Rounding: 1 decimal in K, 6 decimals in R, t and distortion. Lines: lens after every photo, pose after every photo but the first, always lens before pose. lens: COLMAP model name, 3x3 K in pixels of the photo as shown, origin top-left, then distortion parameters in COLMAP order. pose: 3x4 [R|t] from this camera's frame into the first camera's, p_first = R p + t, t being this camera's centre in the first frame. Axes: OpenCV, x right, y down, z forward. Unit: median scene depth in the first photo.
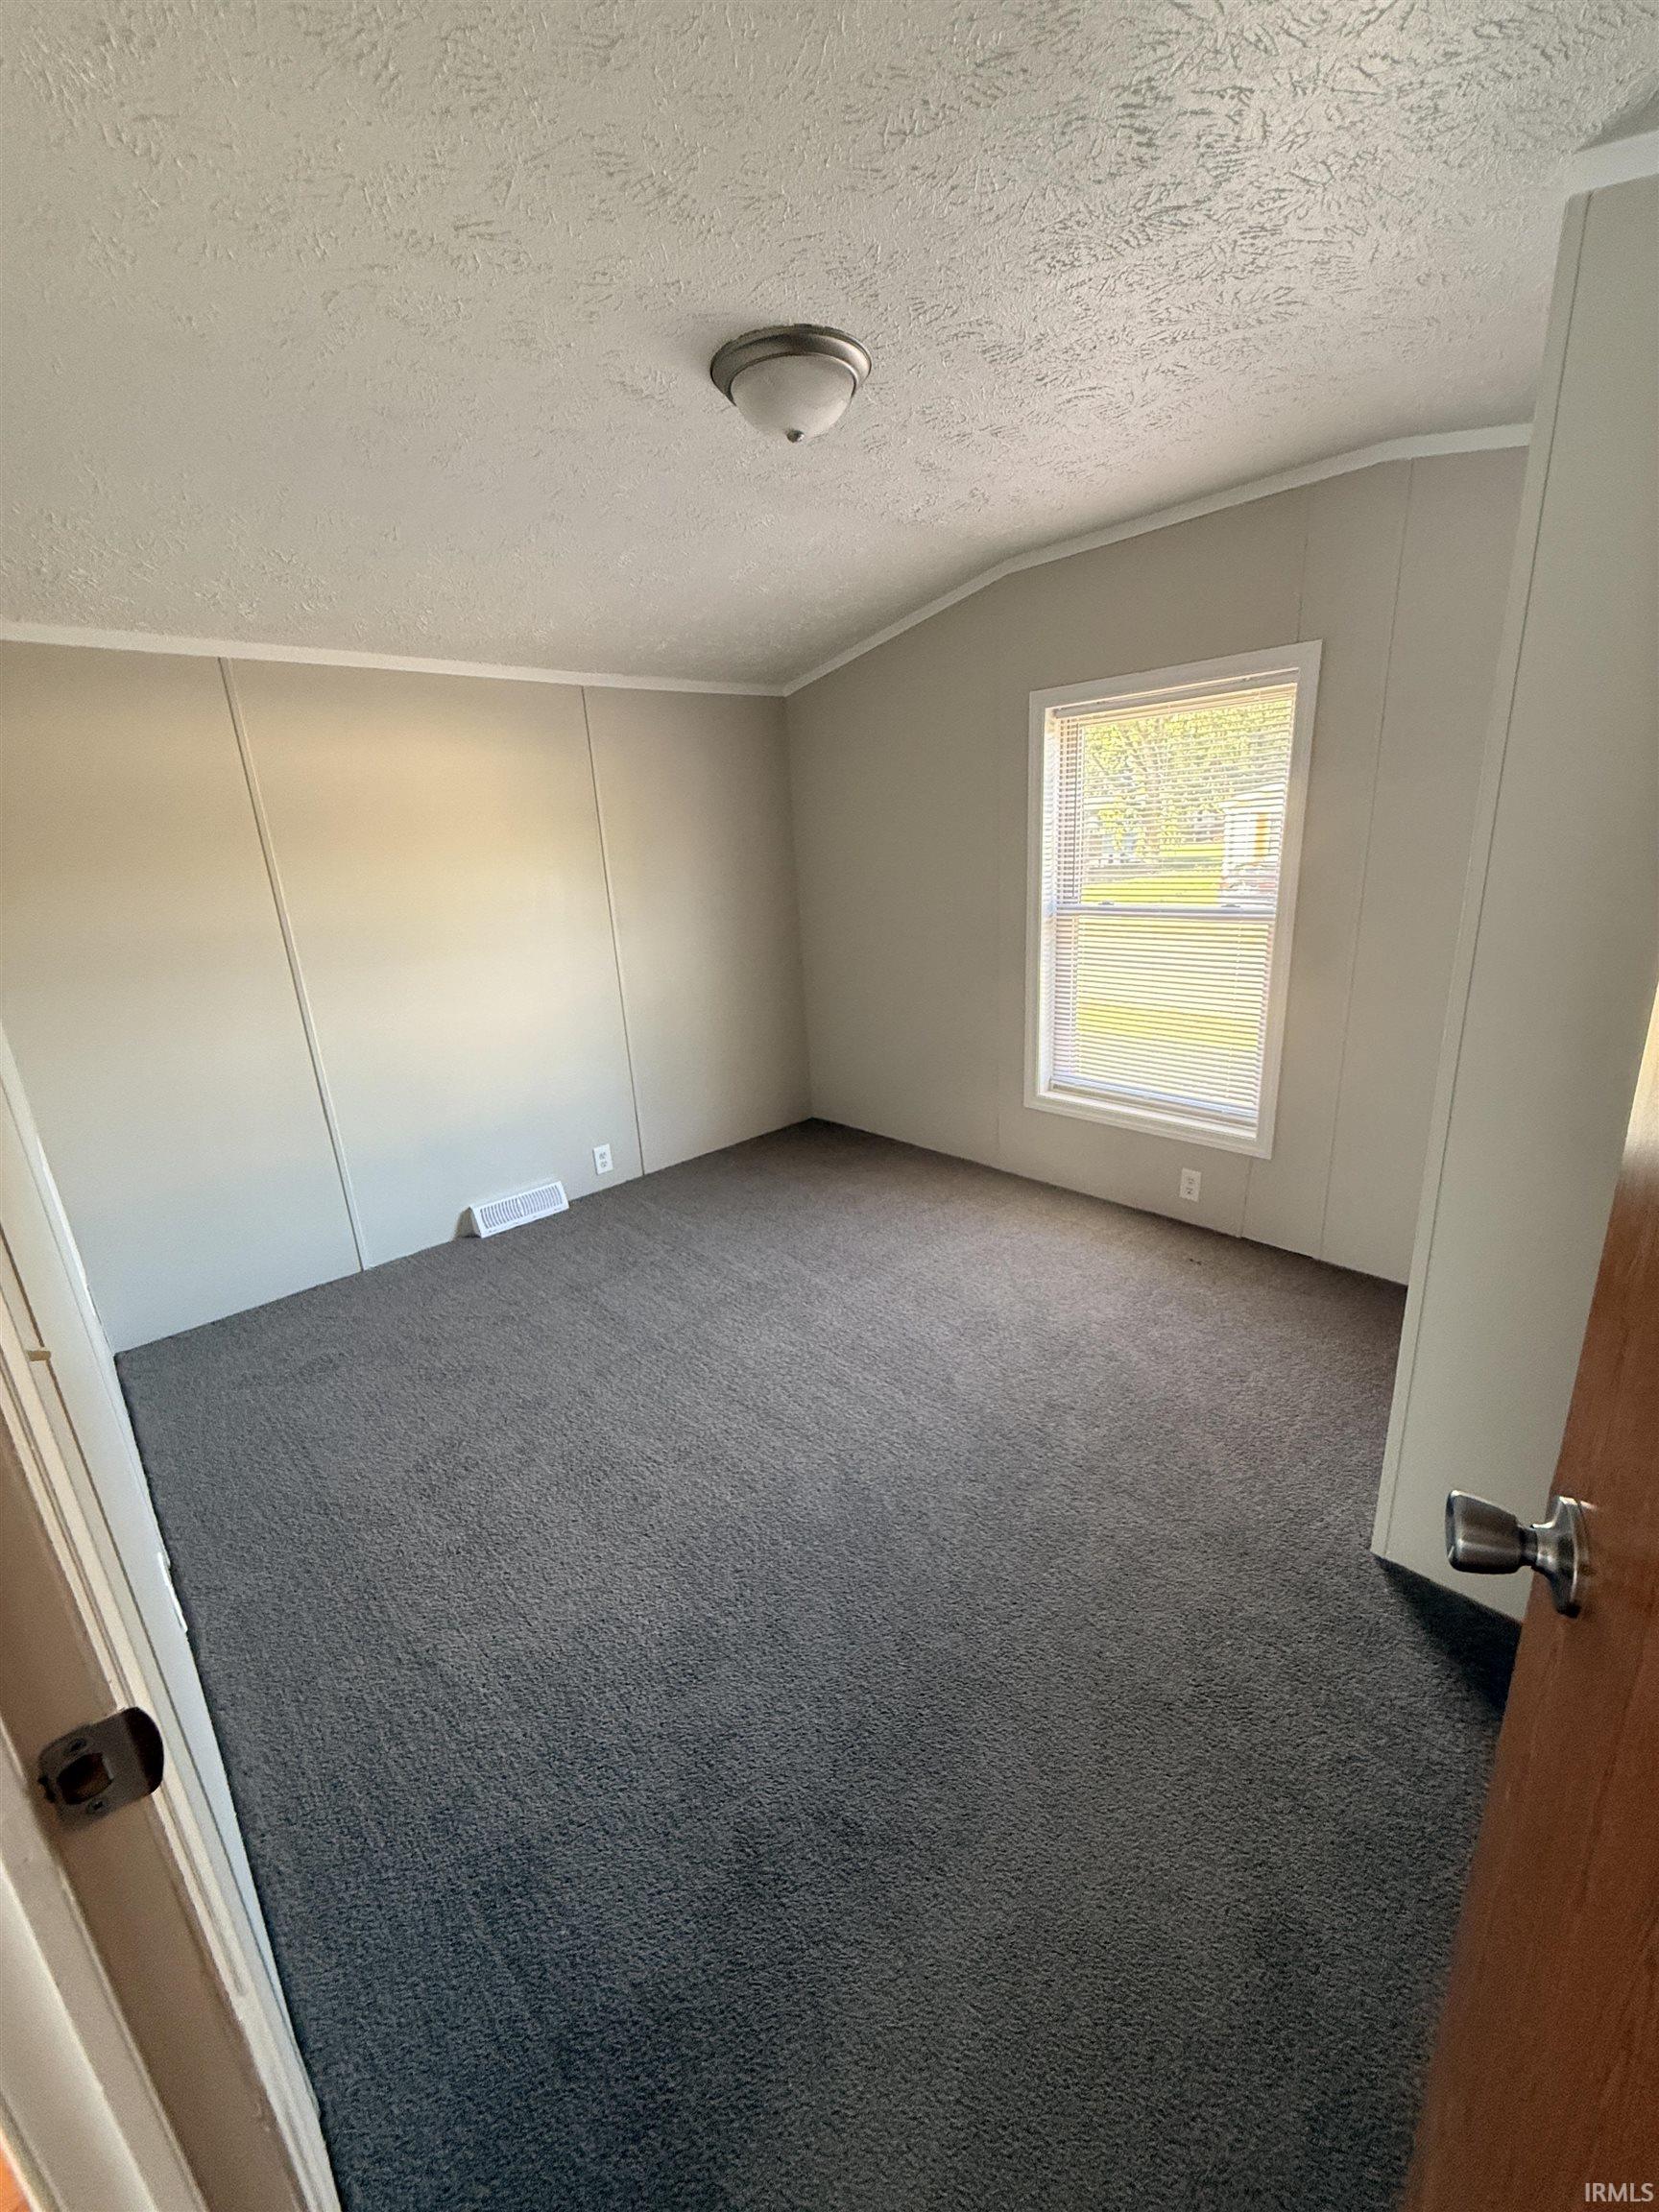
lens RADIAL K [[889.8, 0, 829.5], [0, 889.8, 1106.0], [0, 0, 1]] dist [-0.001963, -0.000765]
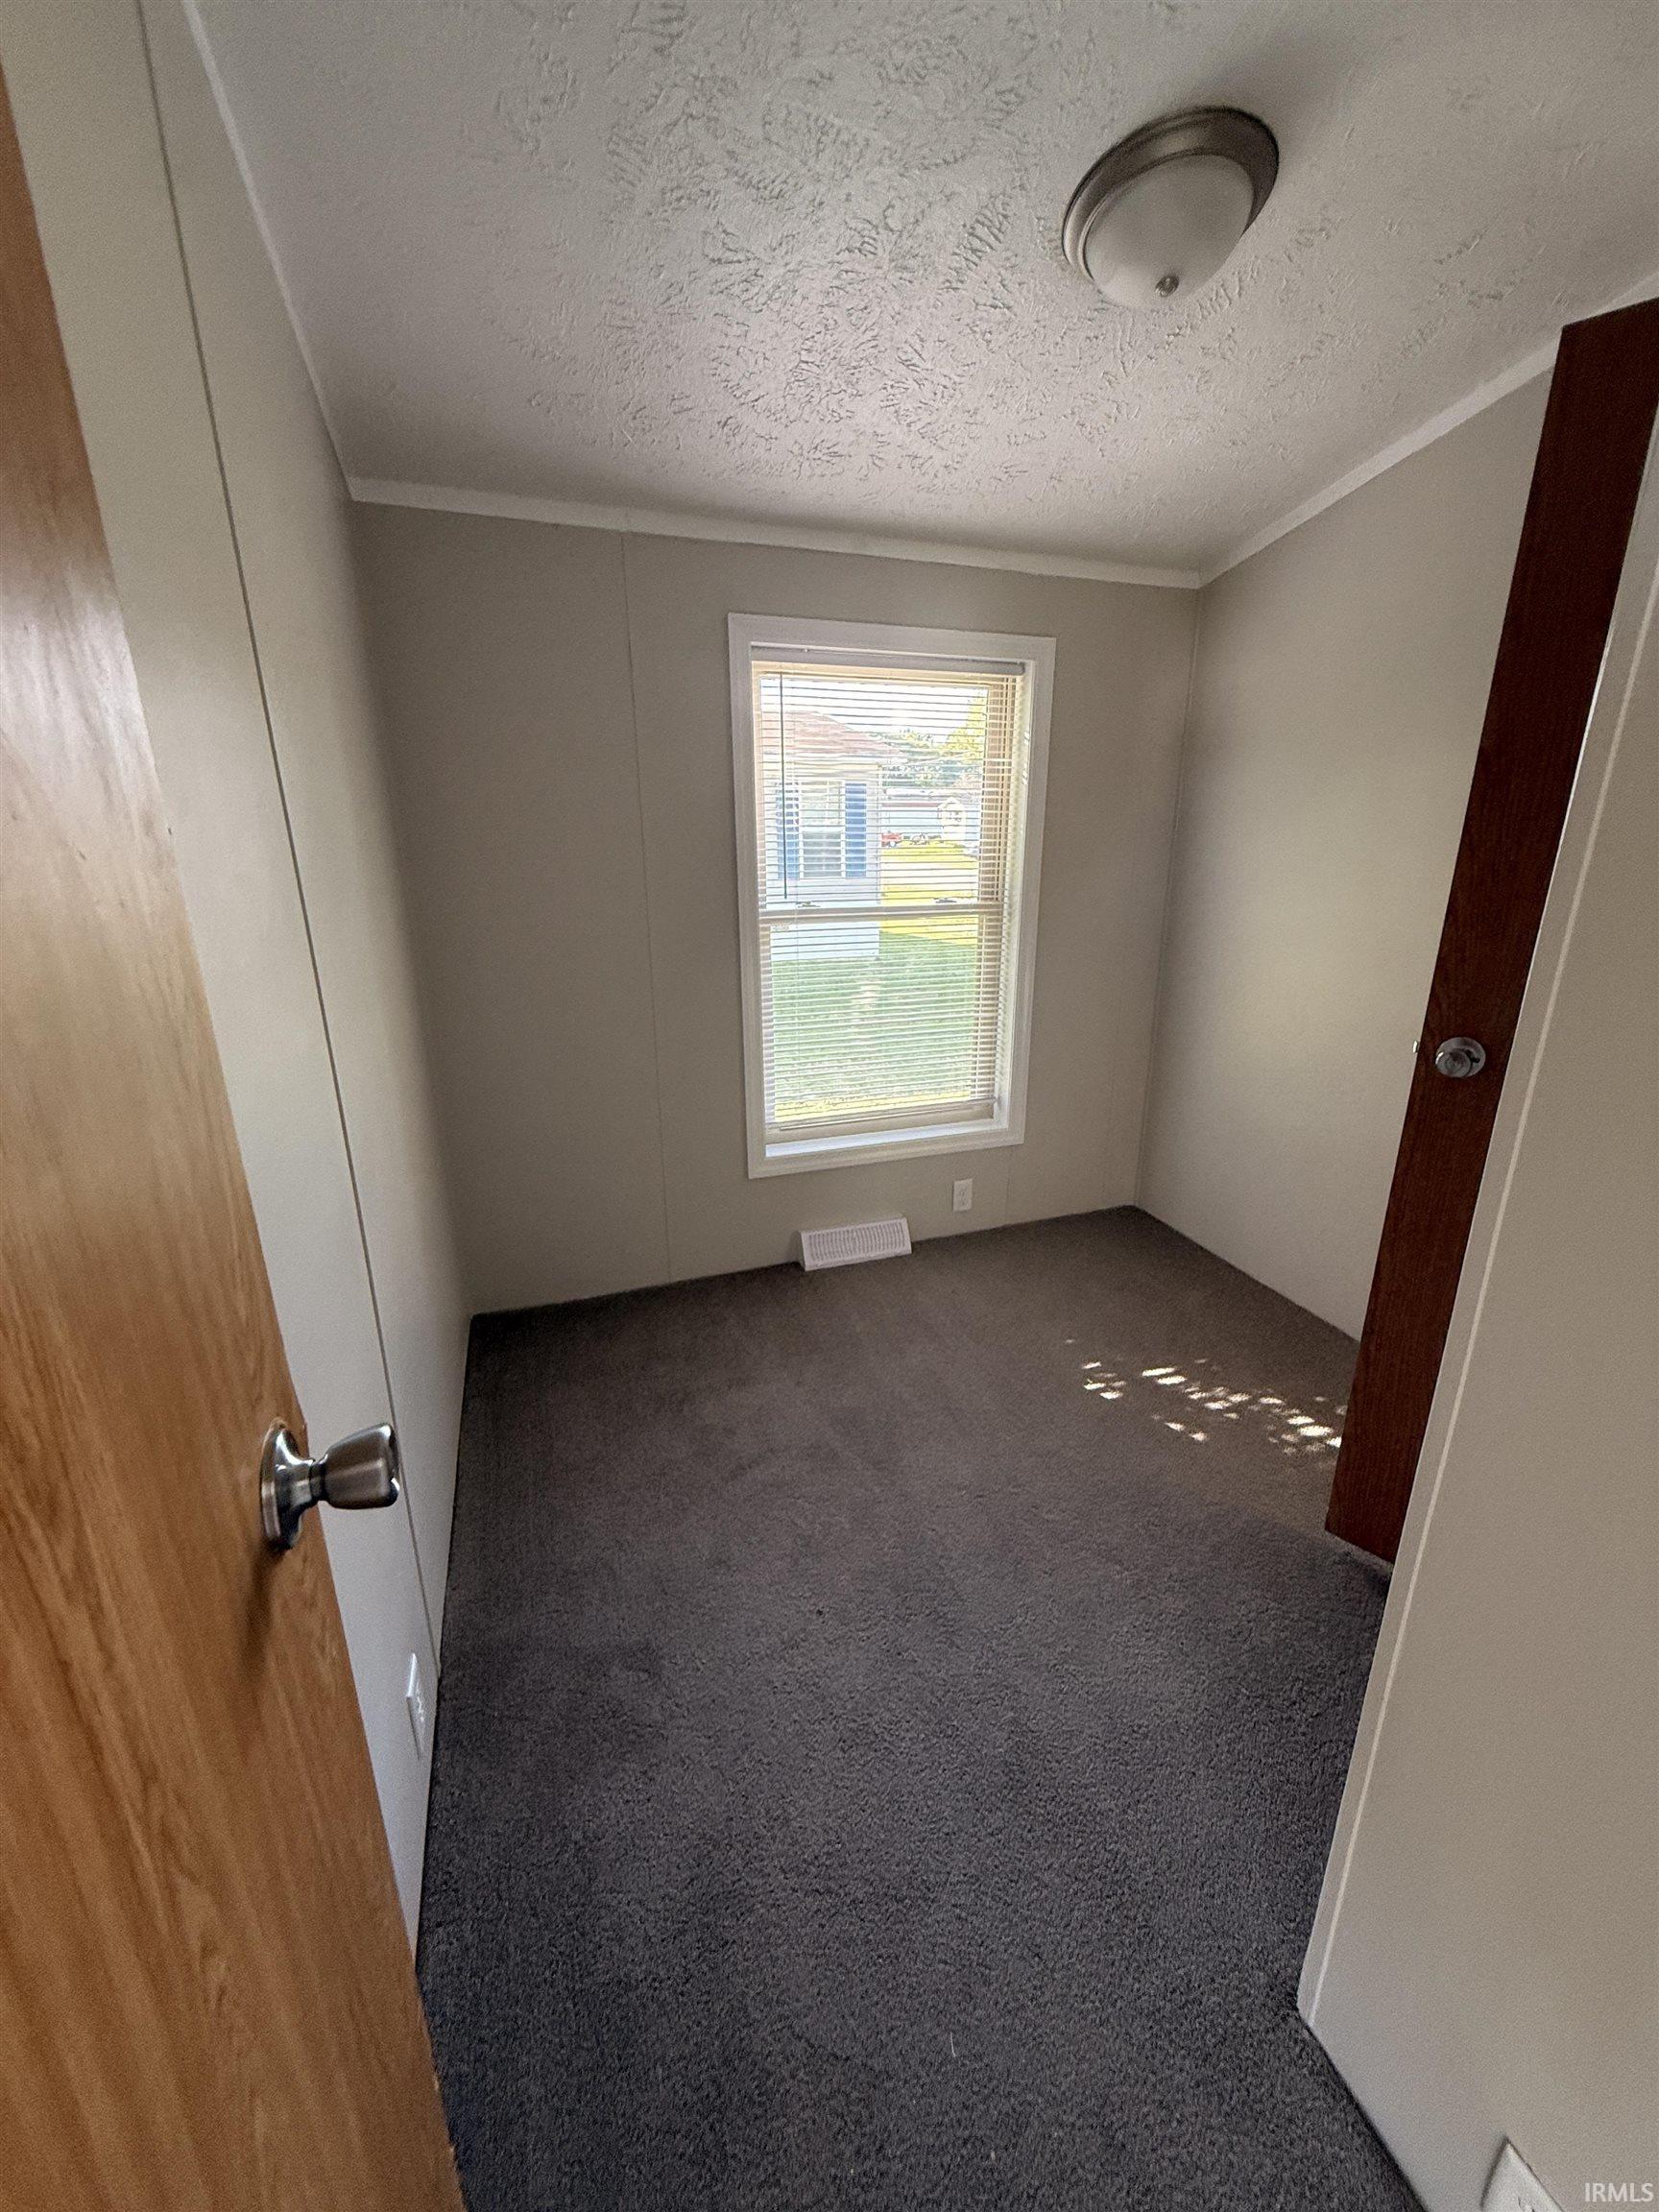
lens RADIAL K [[889.8, 0, 829.5], [0, 889.8, 1106.0], [0, 0, 1]] dist [-0.001963, -0.000765]
pose [[0.382295, -0.220124, 0.897438, -0.485140], [0.252389, 0.959156, 0.127748, -0.162216], [-0.888904, 0.177666, 0.422238, 0.726756]]
